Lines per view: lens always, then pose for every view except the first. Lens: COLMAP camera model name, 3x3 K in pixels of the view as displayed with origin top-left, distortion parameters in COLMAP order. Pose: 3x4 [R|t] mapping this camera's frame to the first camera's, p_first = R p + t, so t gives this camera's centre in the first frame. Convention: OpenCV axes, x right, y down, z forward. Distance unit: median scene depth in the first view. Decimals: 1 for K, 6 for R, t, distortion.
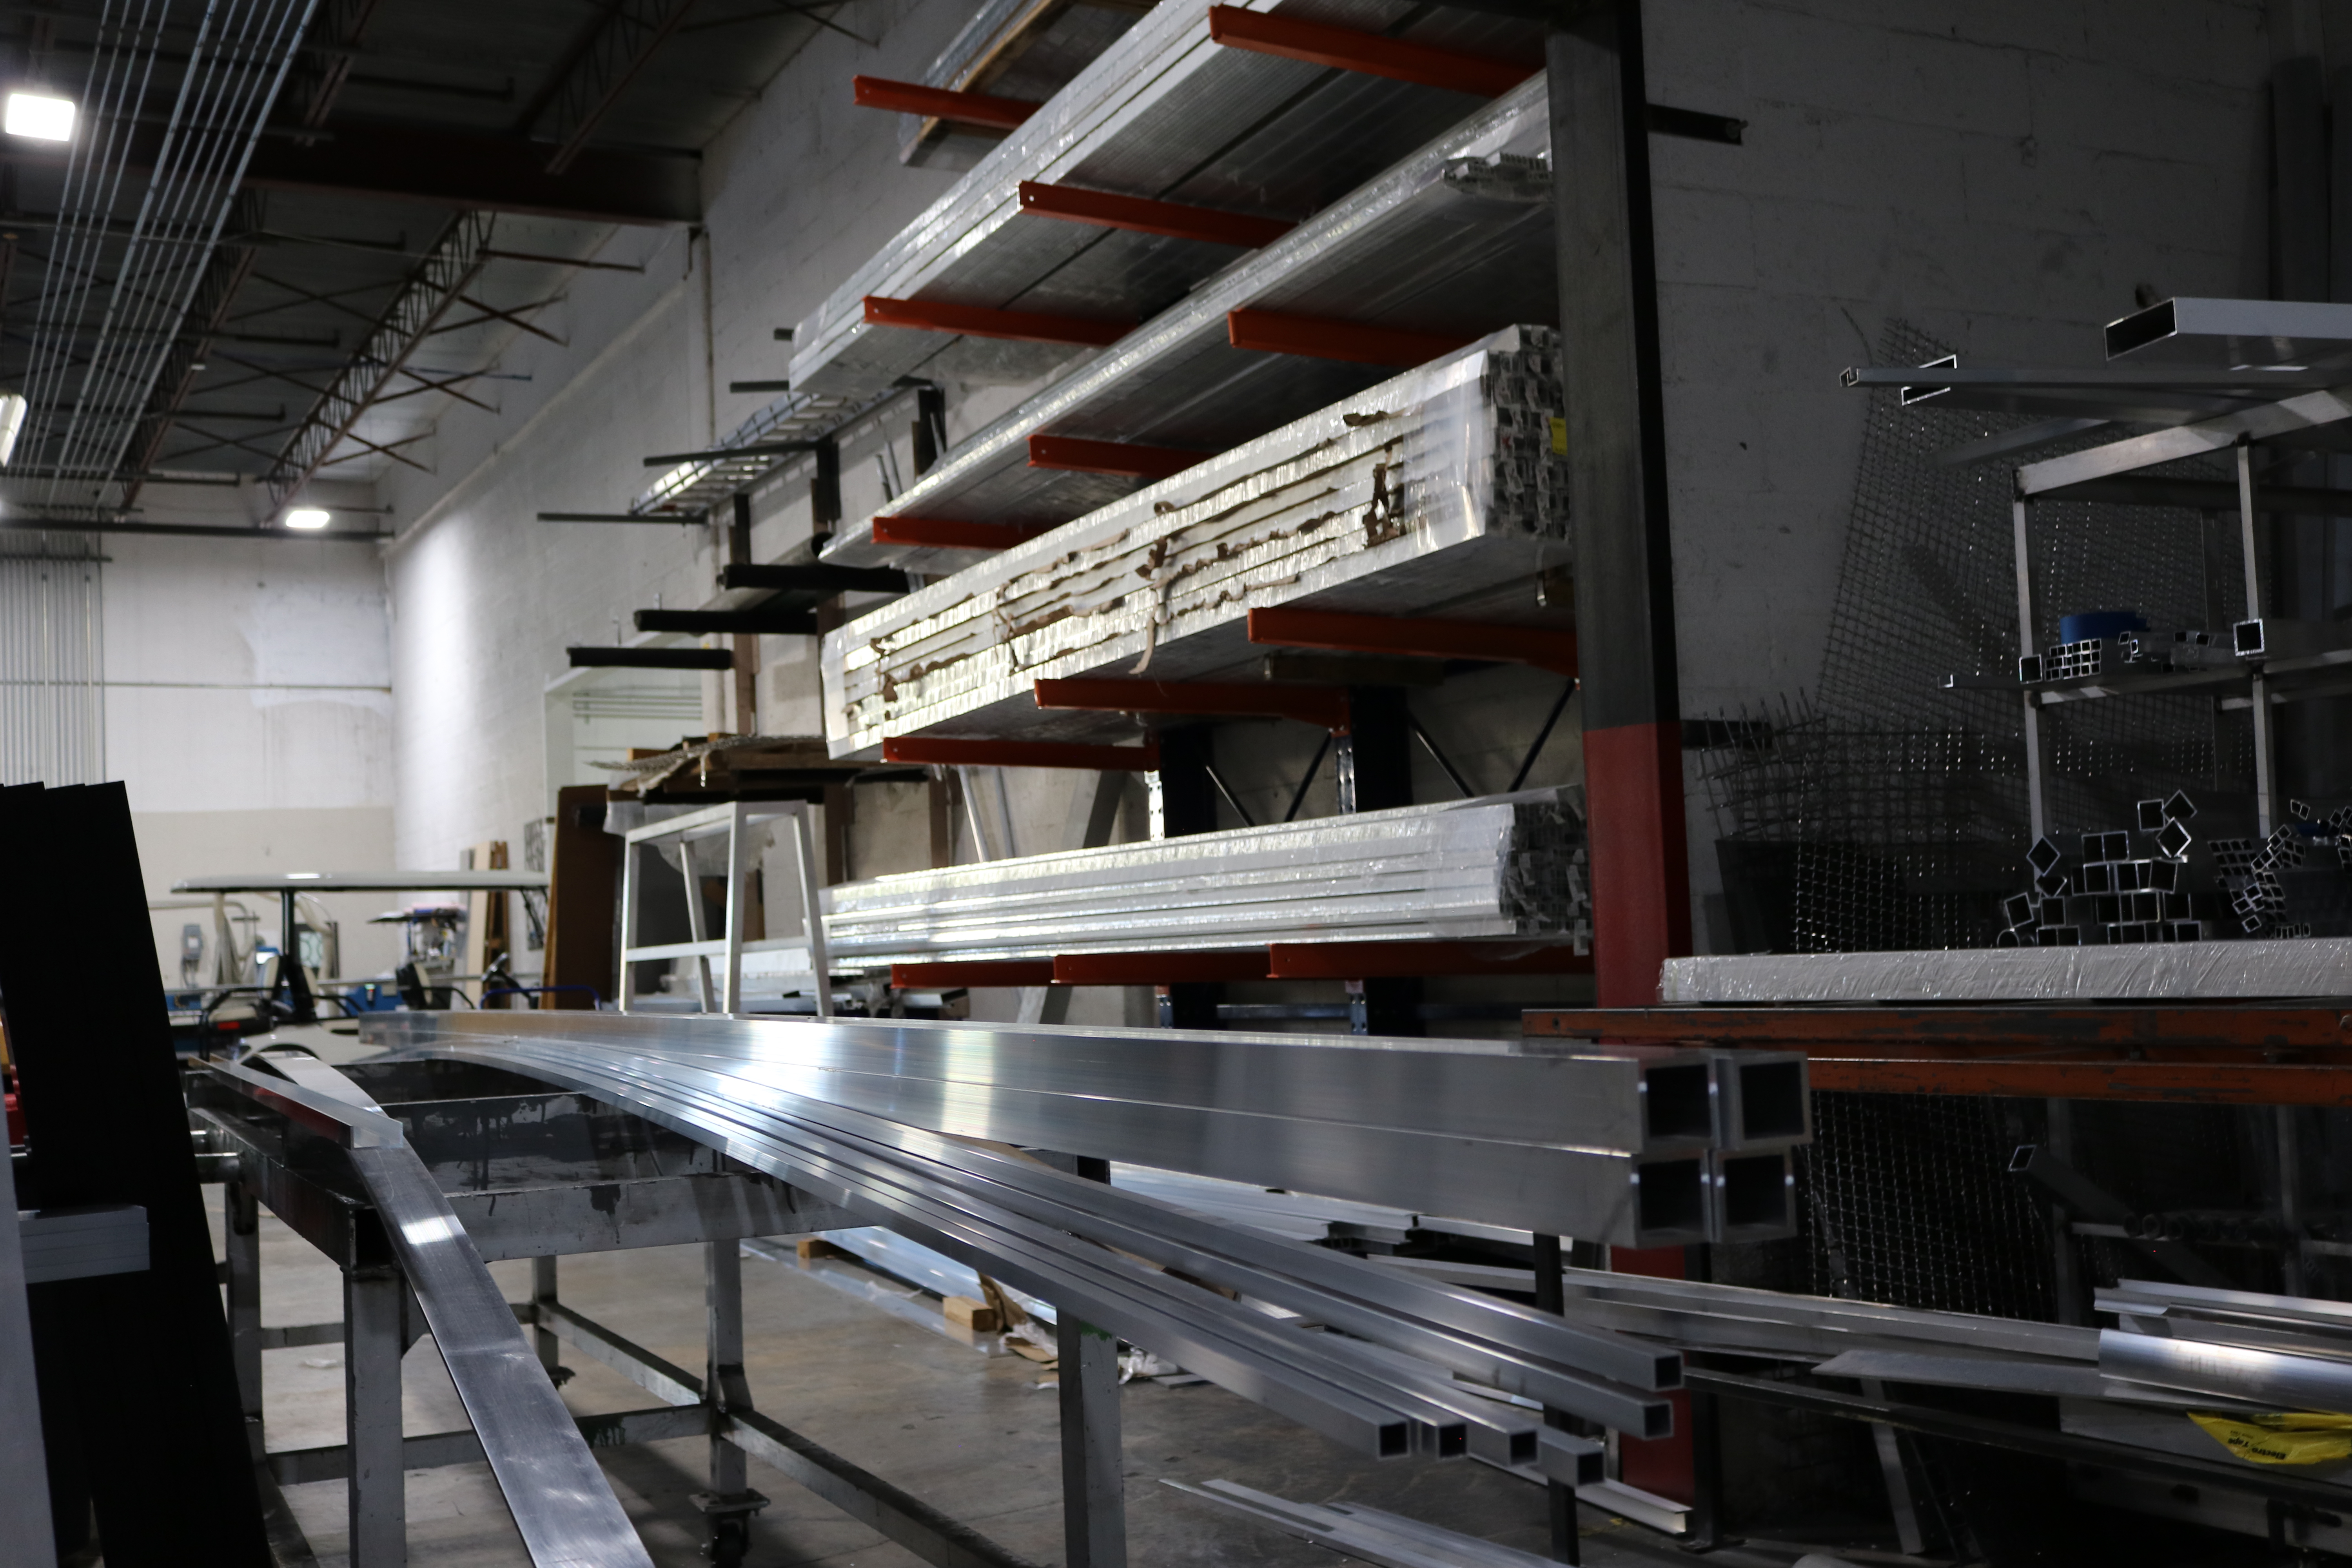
lens RADIAL K [[2459.1, 0, 1208.4], [0, 2459.1, 798.1], [0, 0, 1]] dist [-0.017565, 0.000000]
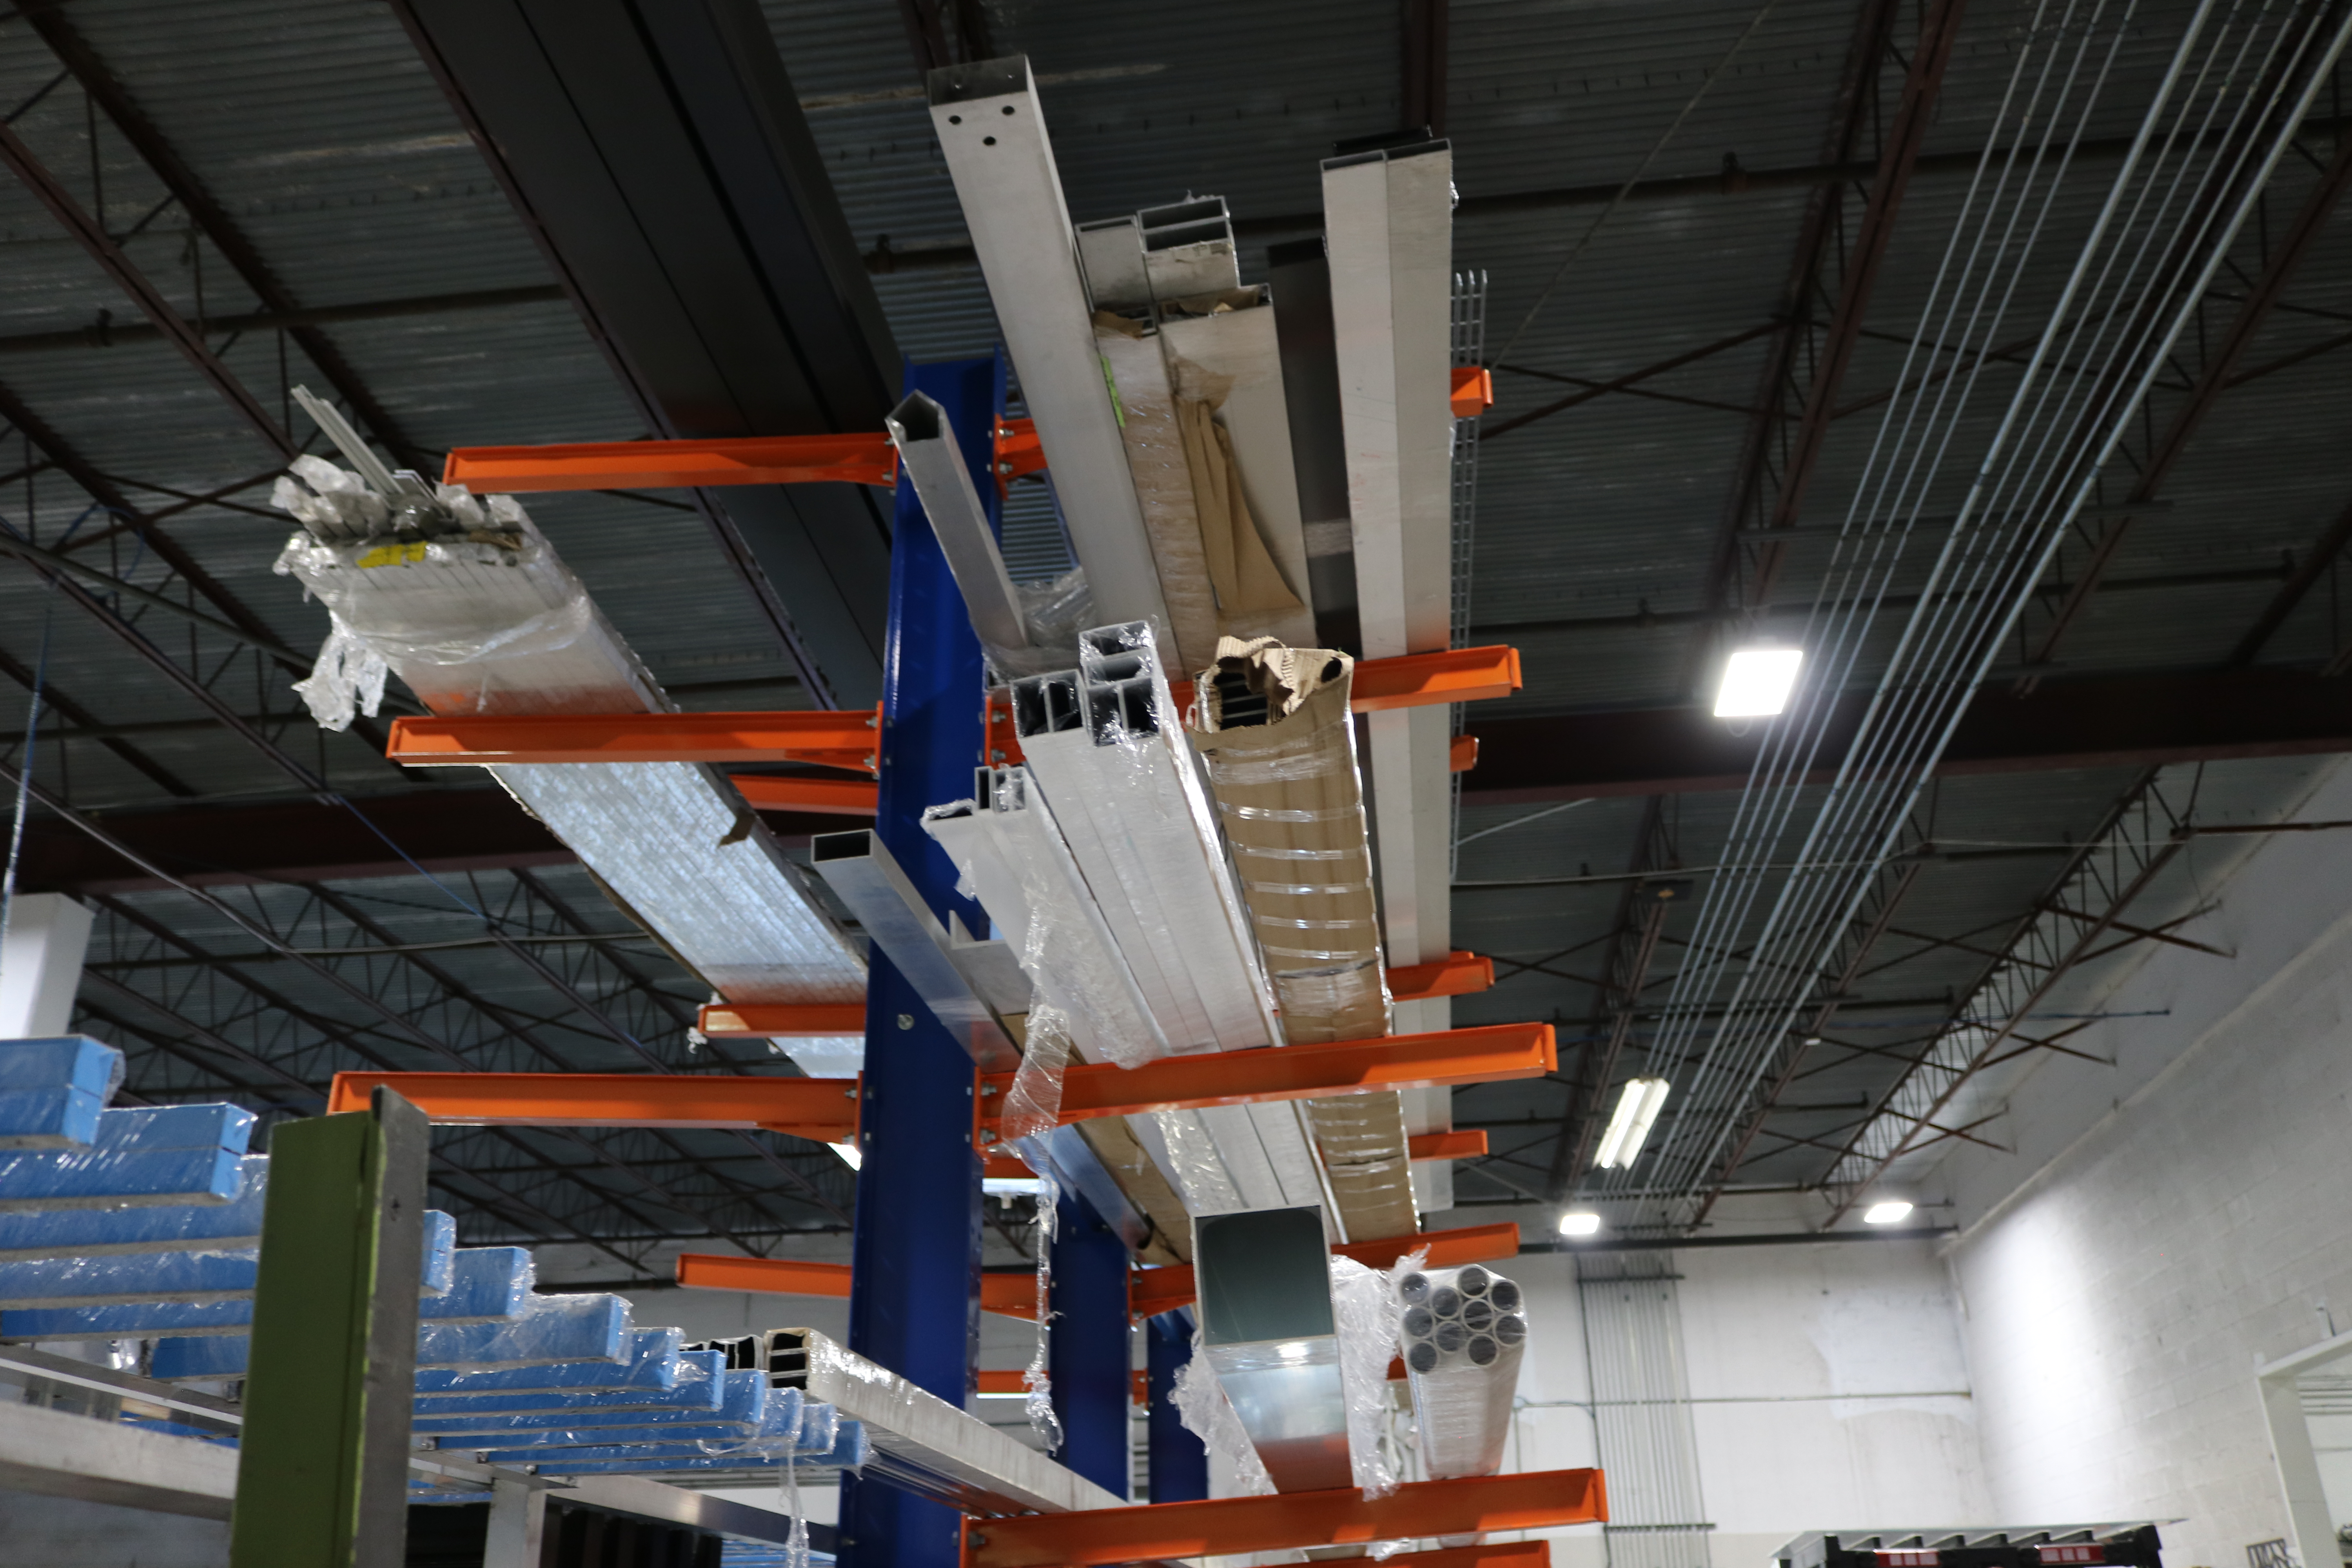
lens RADIAL K [[1888.7, 0, 1192.1], [0, 1888.7, 818.5], [0, 0, 1]] dist [0.003525, 0.014125]
pose [[0.826025, -0.210314, -0.522925, -0.284875], [0.017140, 0.936719, -0.349662, -0.003036], [0.563373, 0.279867, 0.777358, 0.357102]]
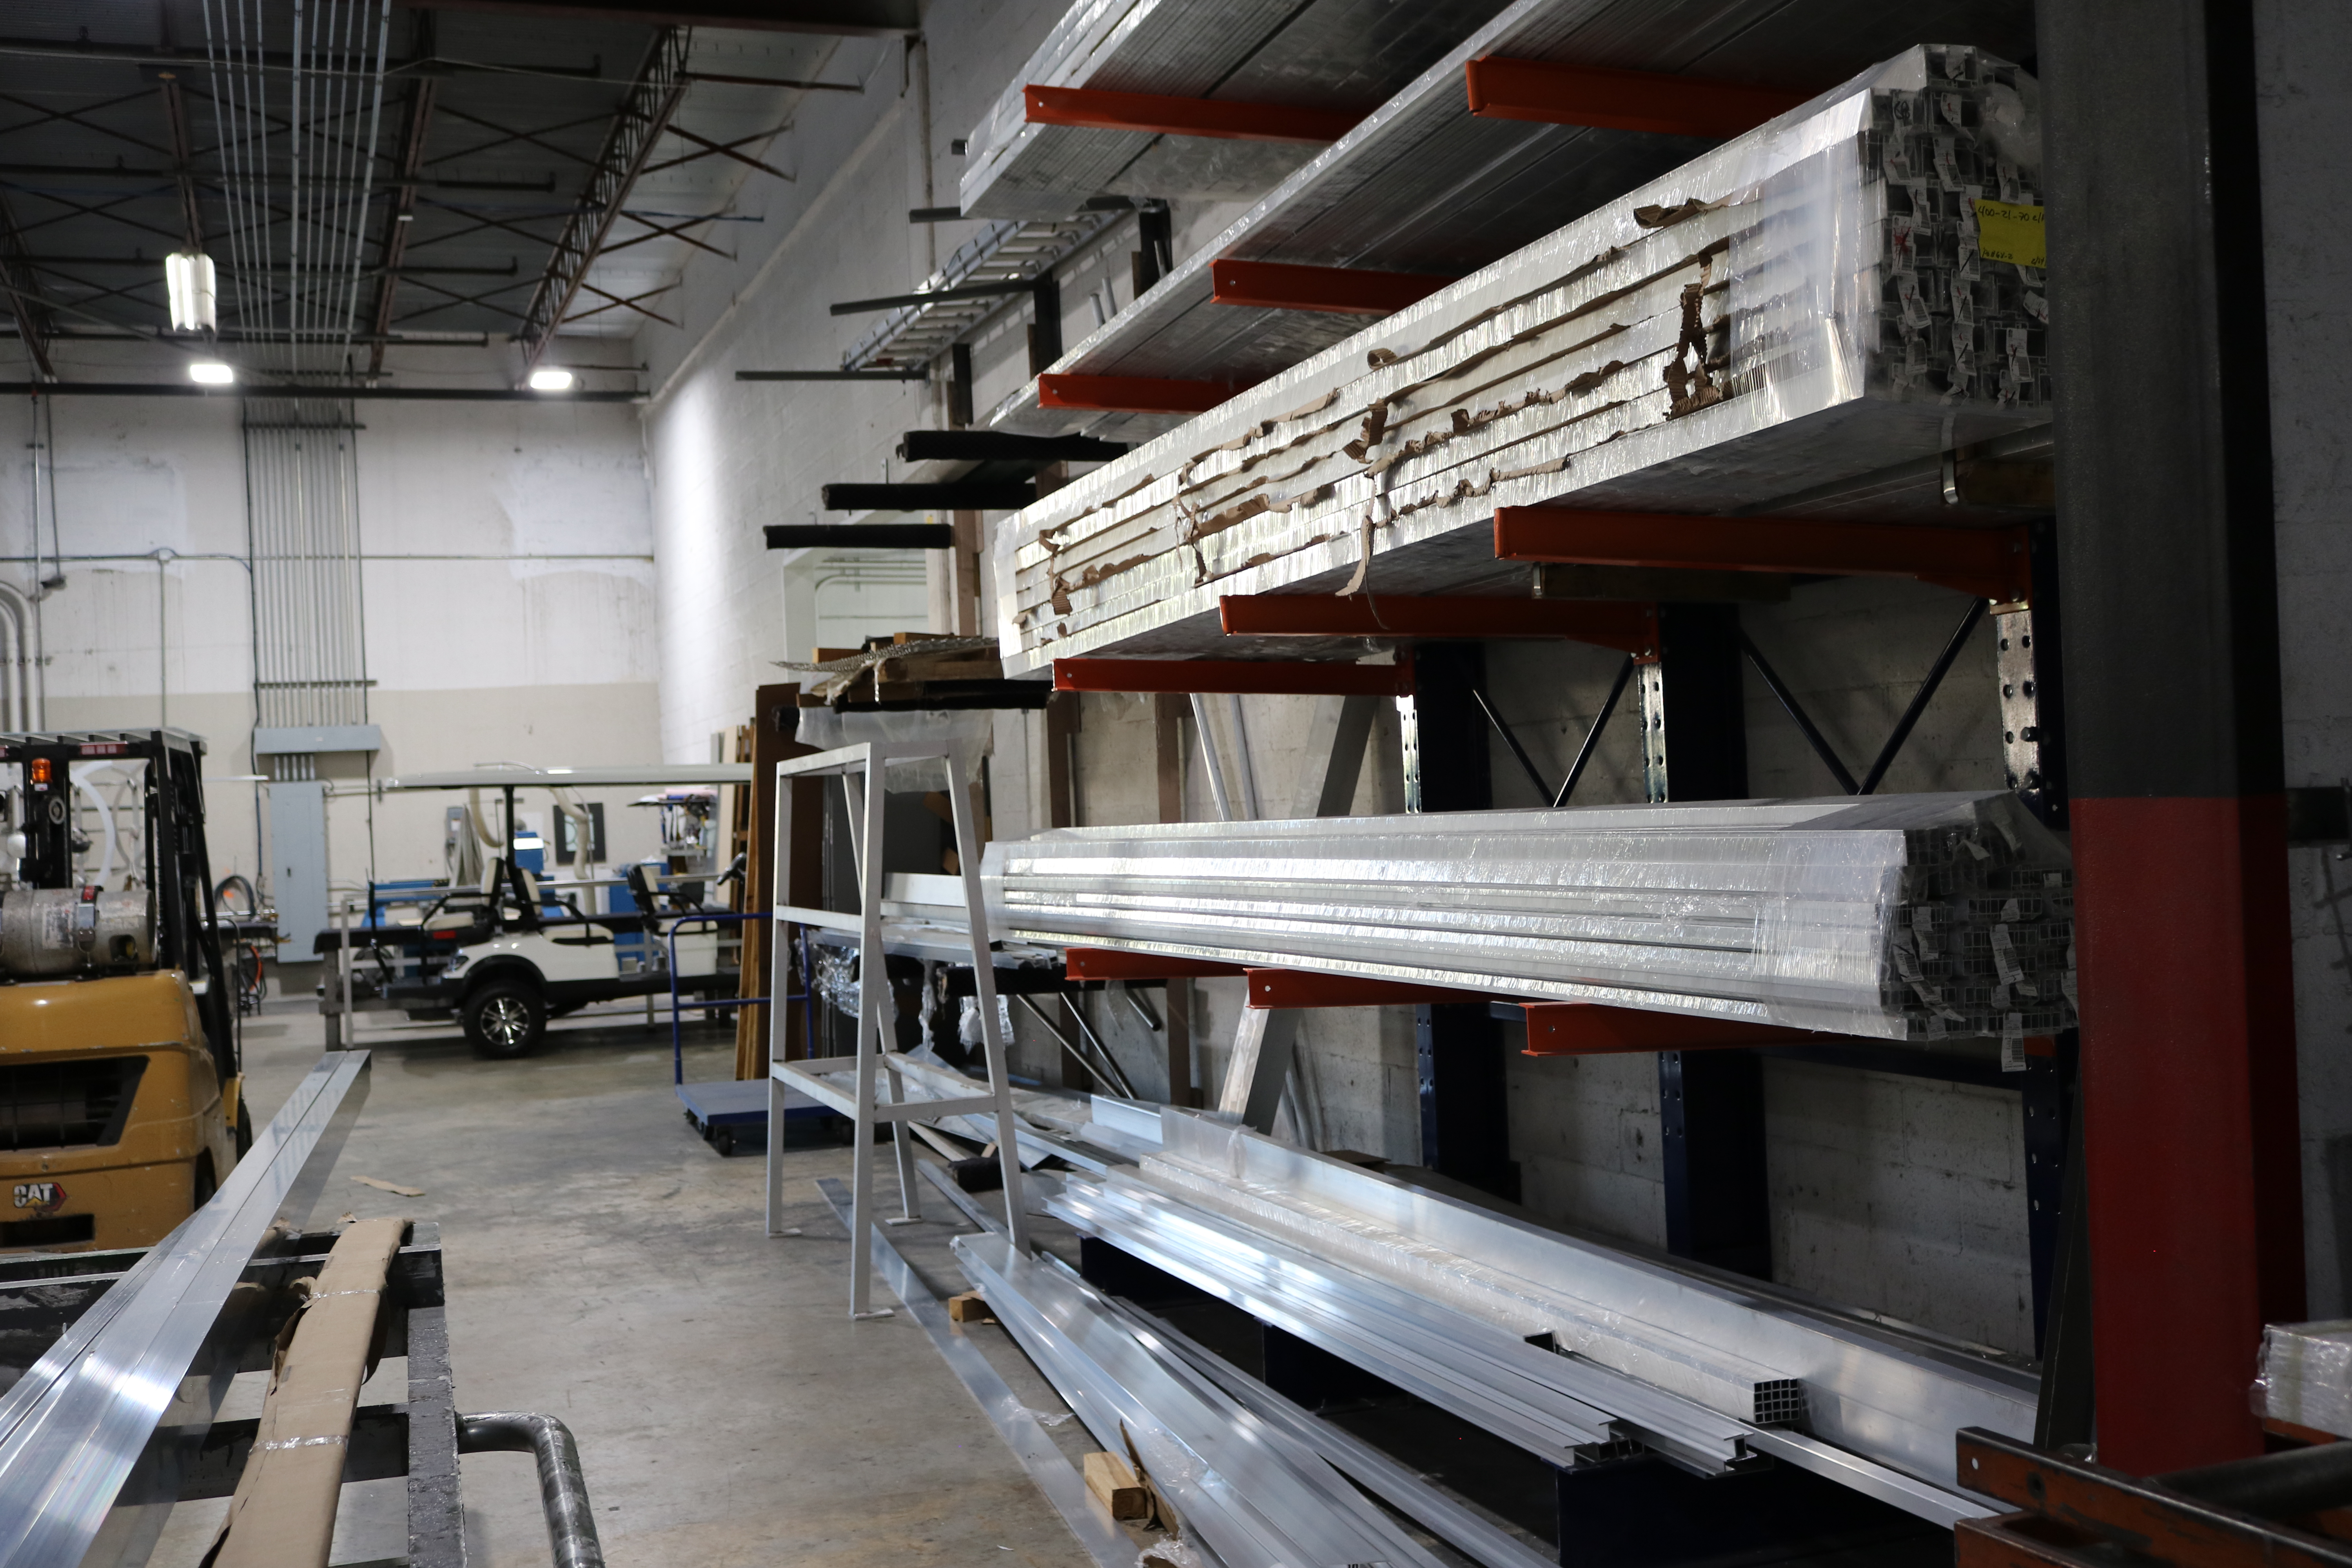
lens RADIAL K [[2459.1, 0, 1177.9], [0, 2459.1, 792.0], [0, 0, 1]] dist [-0.017565, 0.000000]
pose [[0.989016, 0.002551, -0.147787, 0.015540], [0.006653, 0.998069, 0.061751, -0.021708], [0.147659, -0.062056, 0.987090, 0.165912]]
